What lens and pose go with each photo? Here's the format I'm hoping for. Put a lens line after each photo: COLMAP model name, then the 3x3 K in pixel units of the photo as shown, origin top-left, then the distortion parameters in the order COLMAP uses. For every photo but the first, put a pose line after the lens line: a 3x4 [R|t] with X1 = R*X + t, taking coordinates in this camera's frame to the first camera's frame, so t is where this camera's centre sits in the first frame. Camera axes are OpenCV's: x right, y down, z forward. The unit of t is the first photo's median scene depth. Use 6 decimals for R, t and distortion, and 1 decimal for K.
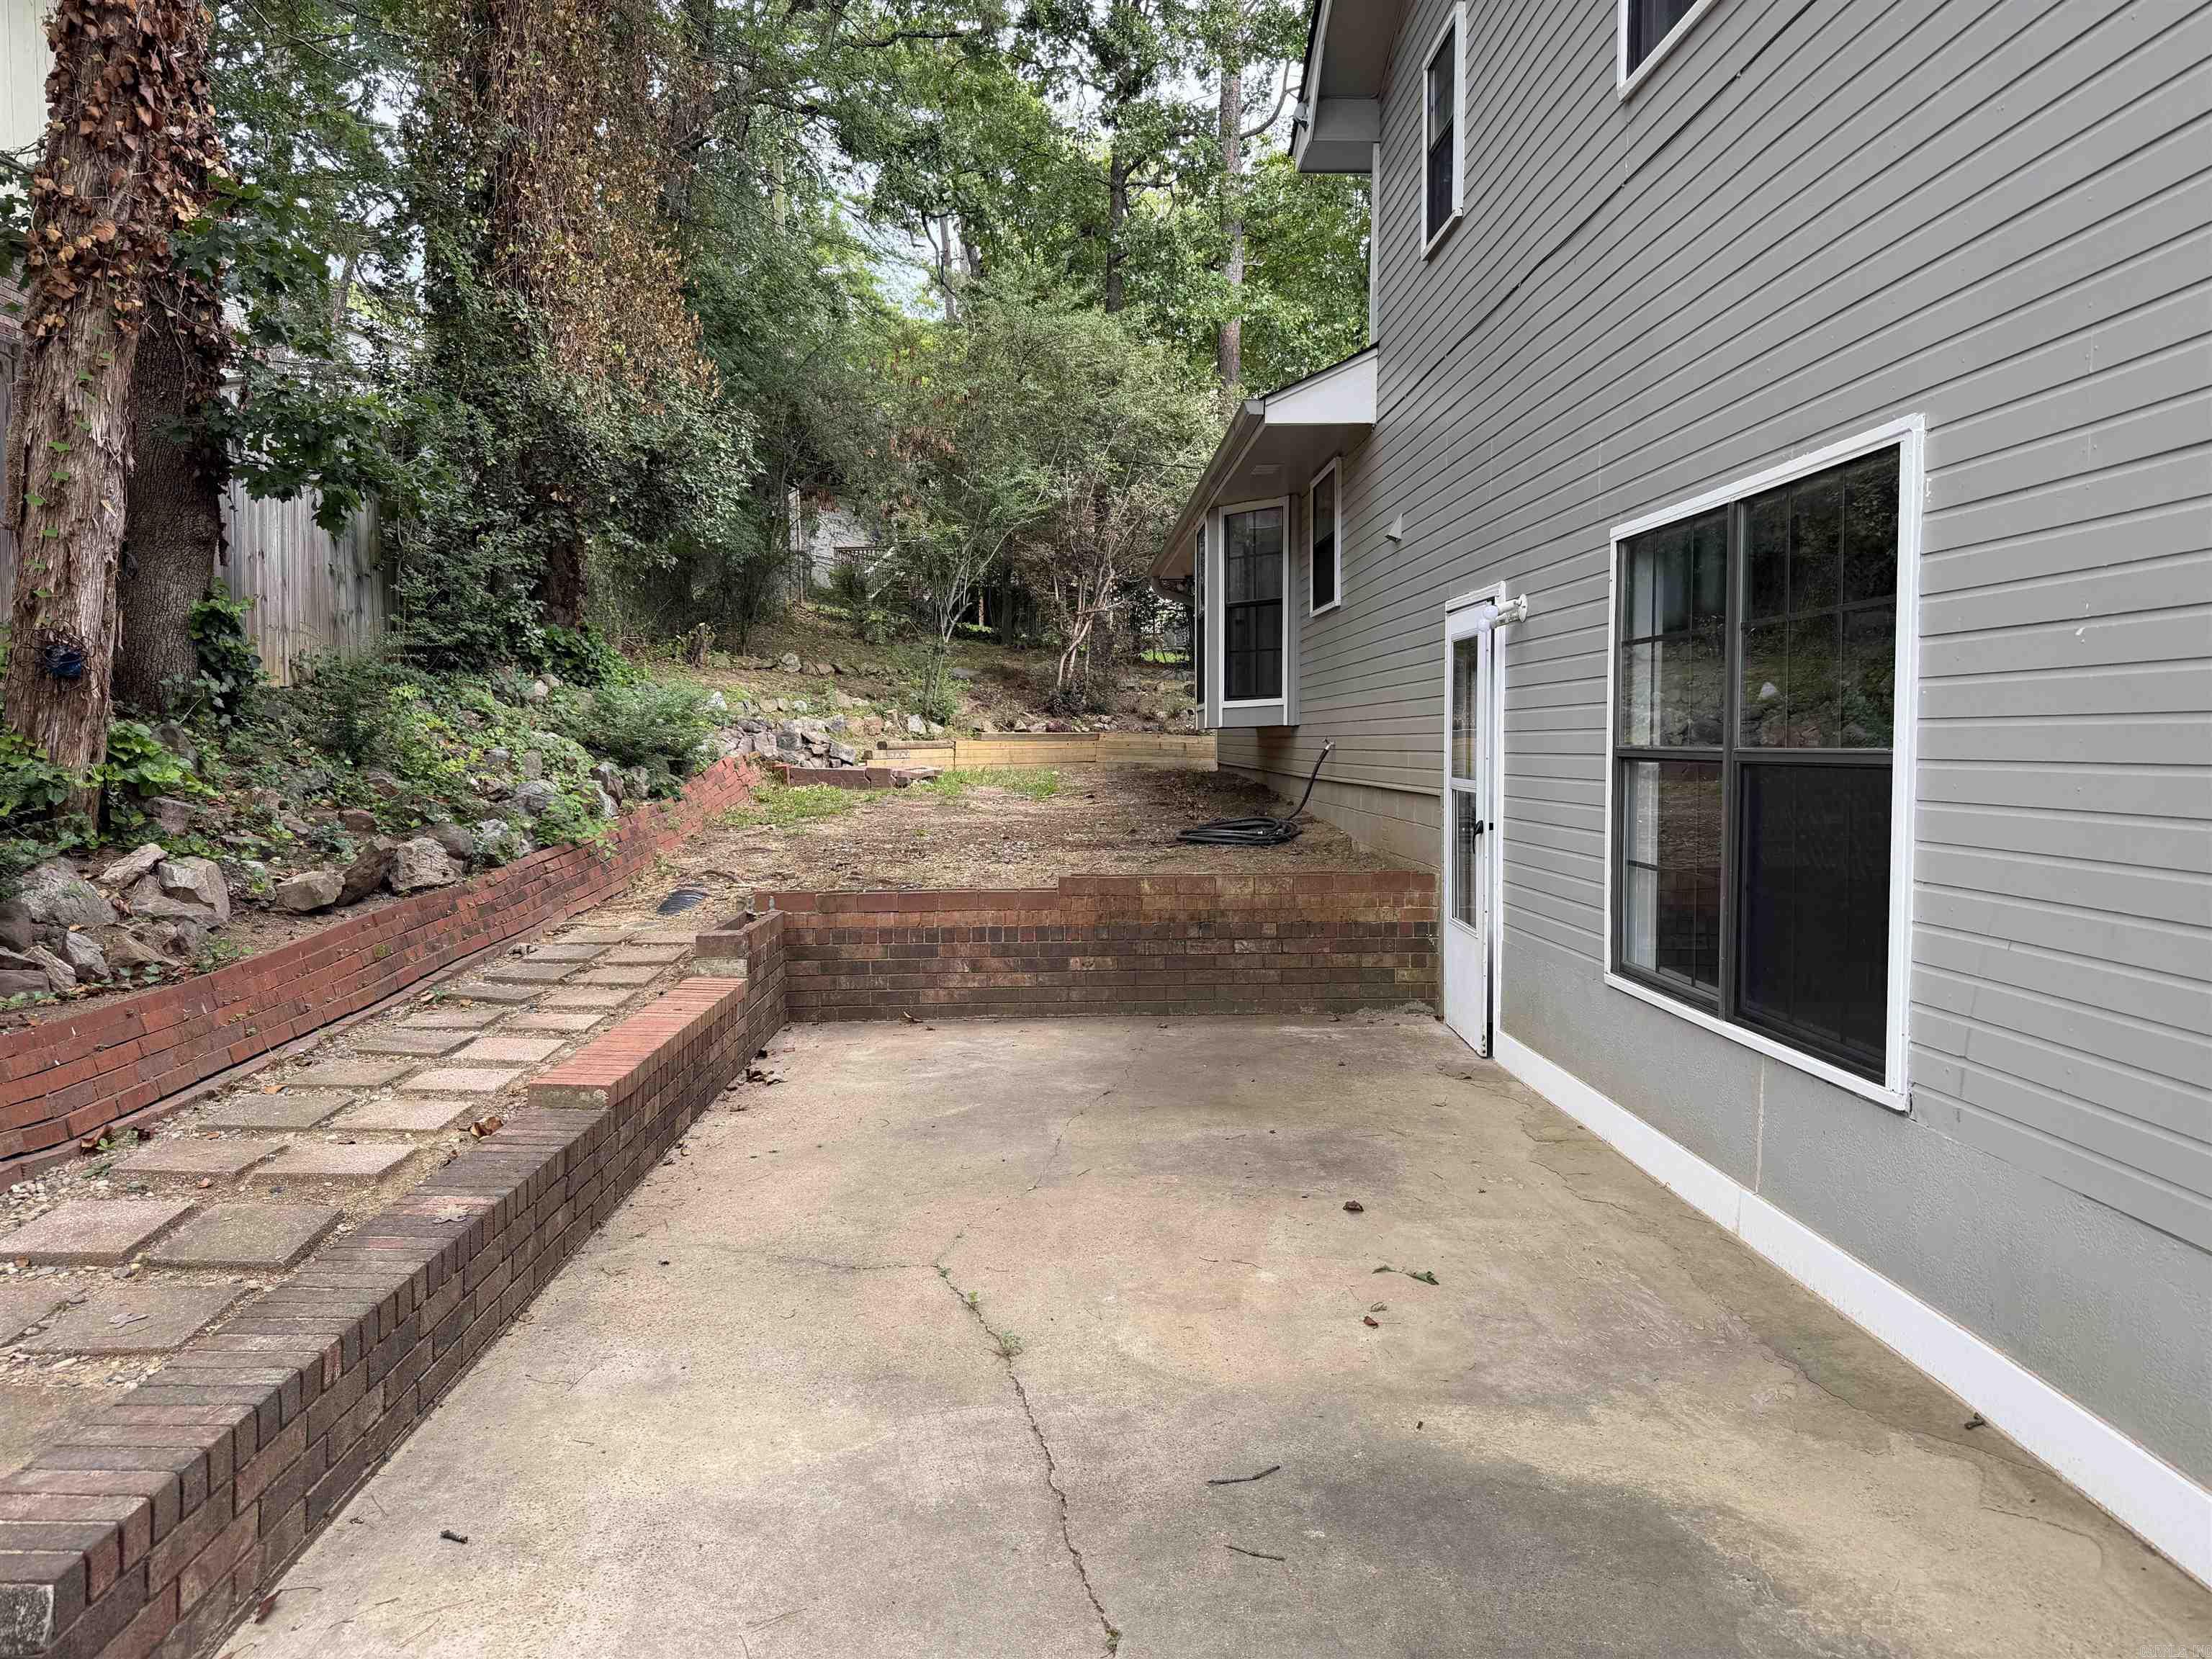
lens RADIAL K [[1554.5, 0, 1117.0], [0, 1554.5, 819.8], [0, 0, 1]] dist [0.045581, -0.086616]
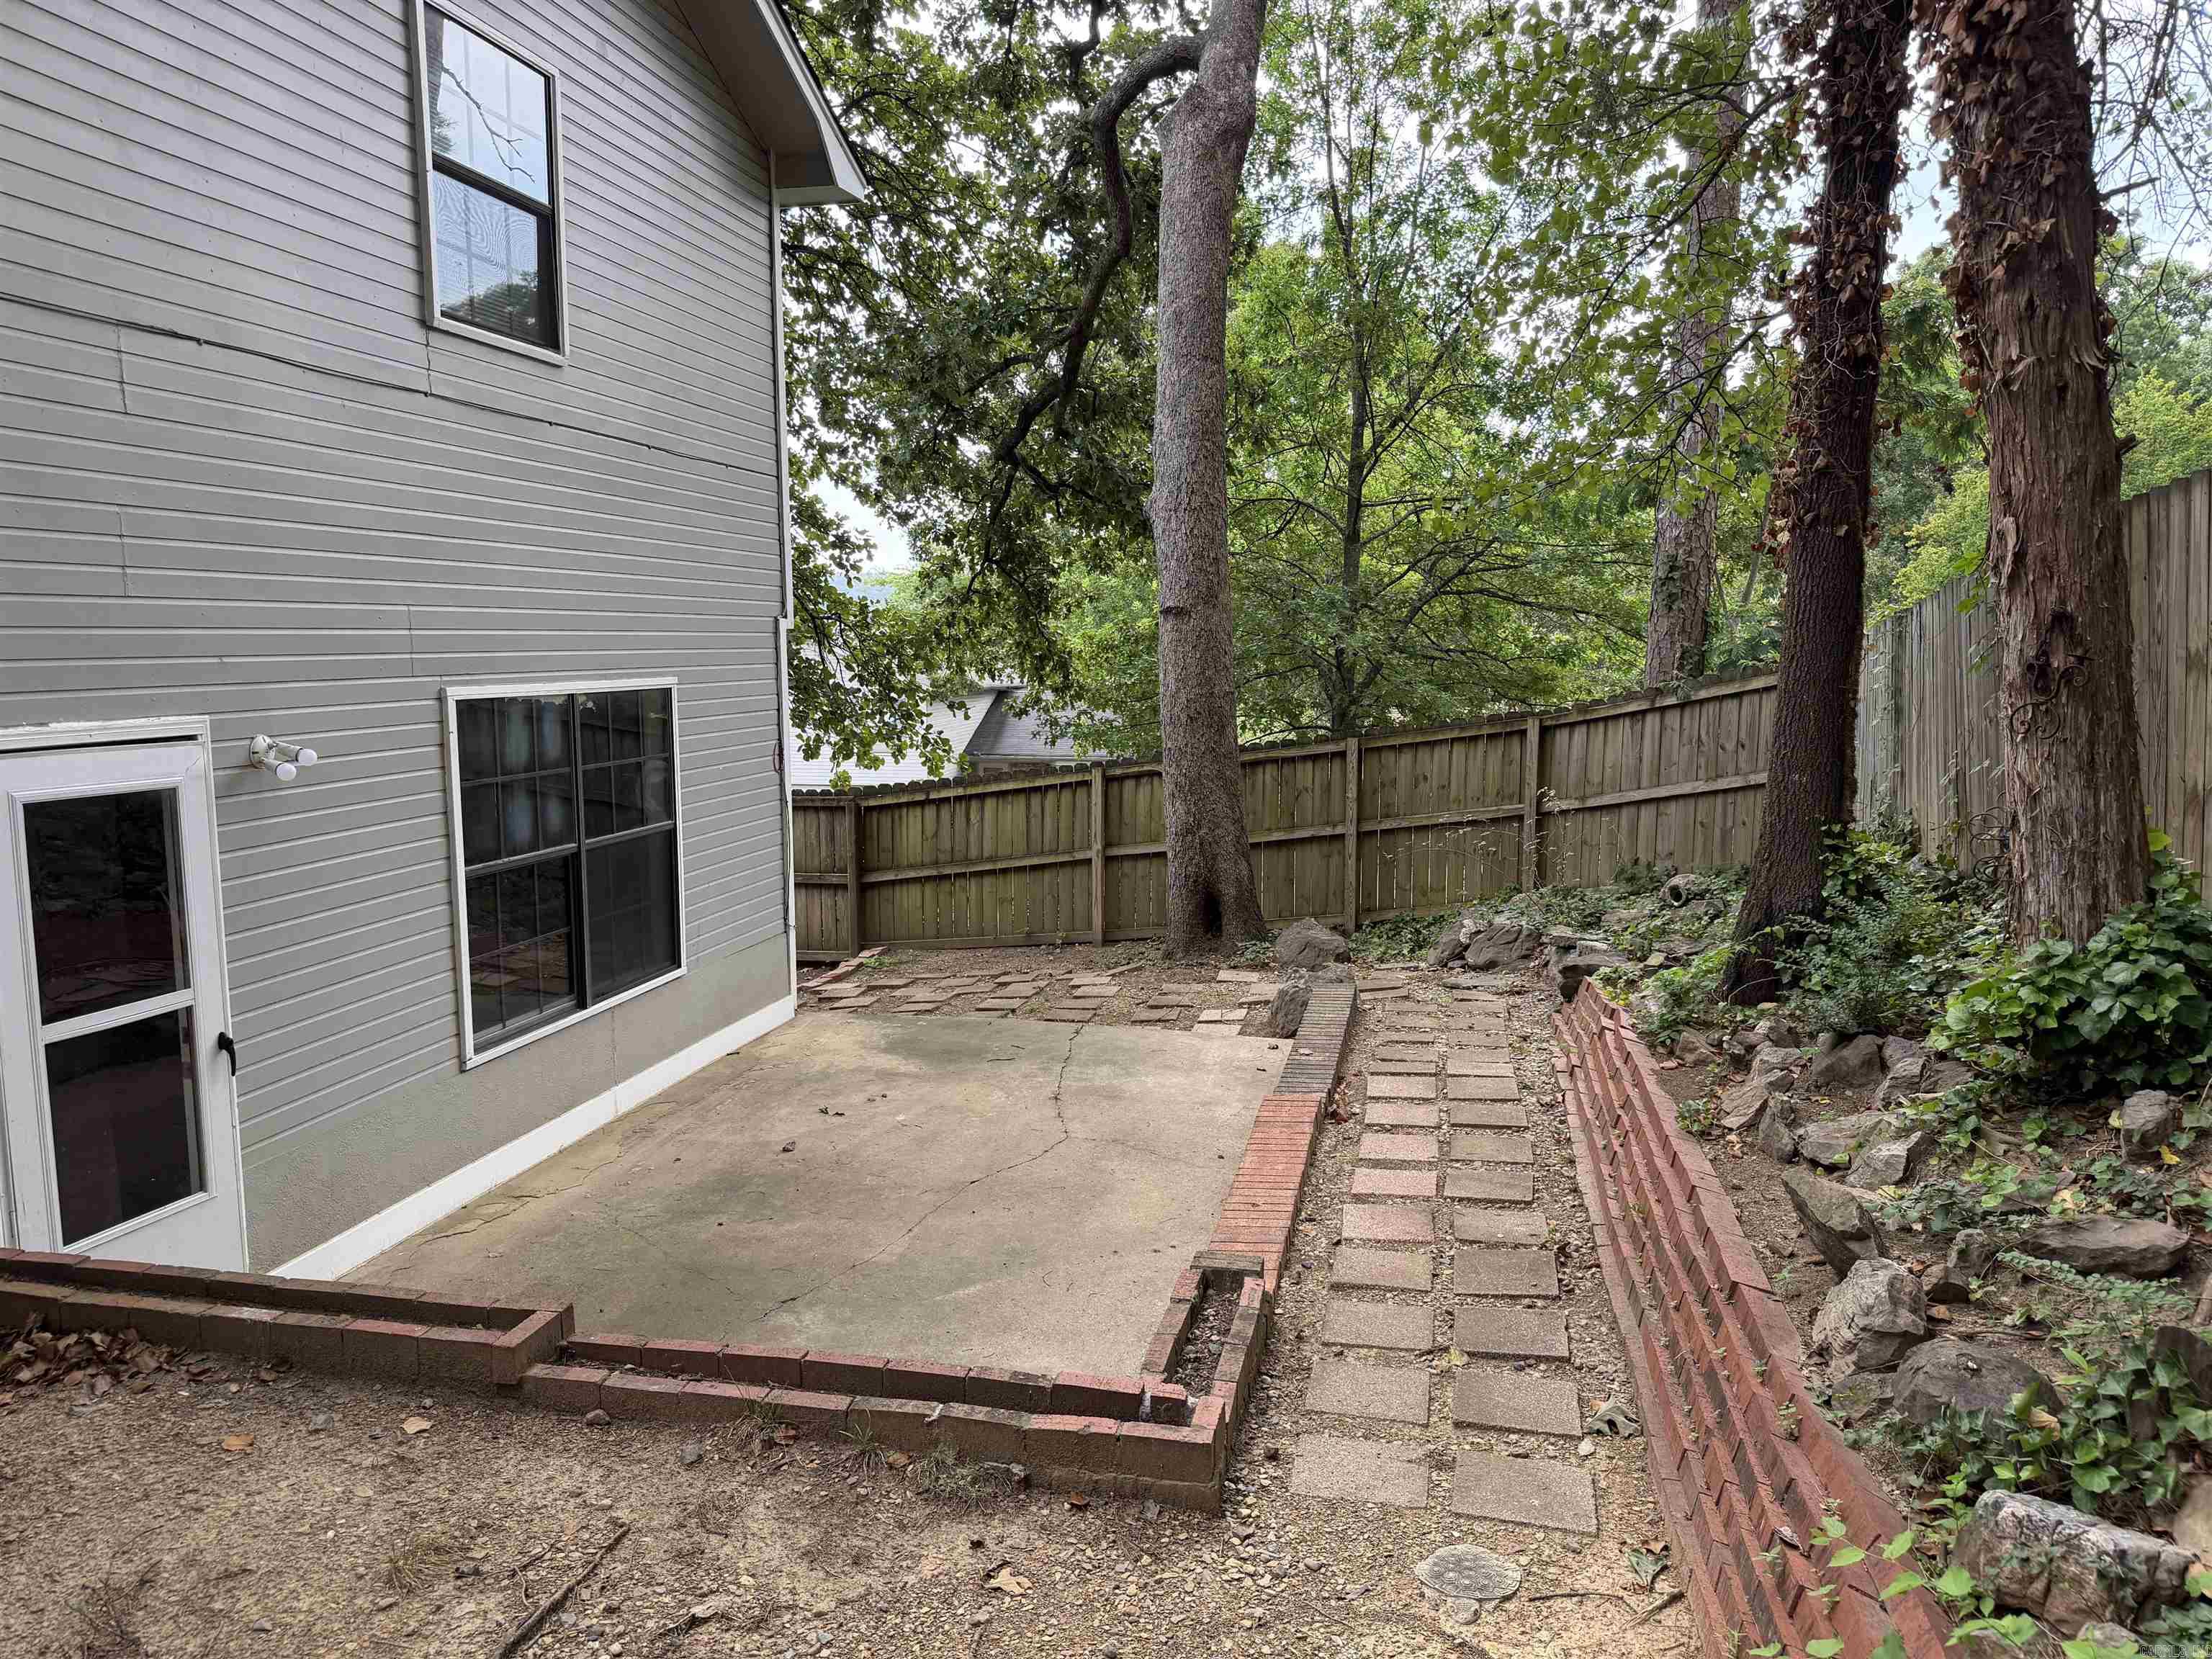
lens RADIAL K [[1554.5, 0, 1107.8], [0, 1554.5, 827.2], [0, 0, 1]] dist [0.045581, -0.086616]
pose [[-0.968274, -0.024836, 0.248655, -0.614194], [0.017066, 0.986153, 0.164956, -0.362121], [-0.249309, 0.163966, -0.954442, 2.730700]]
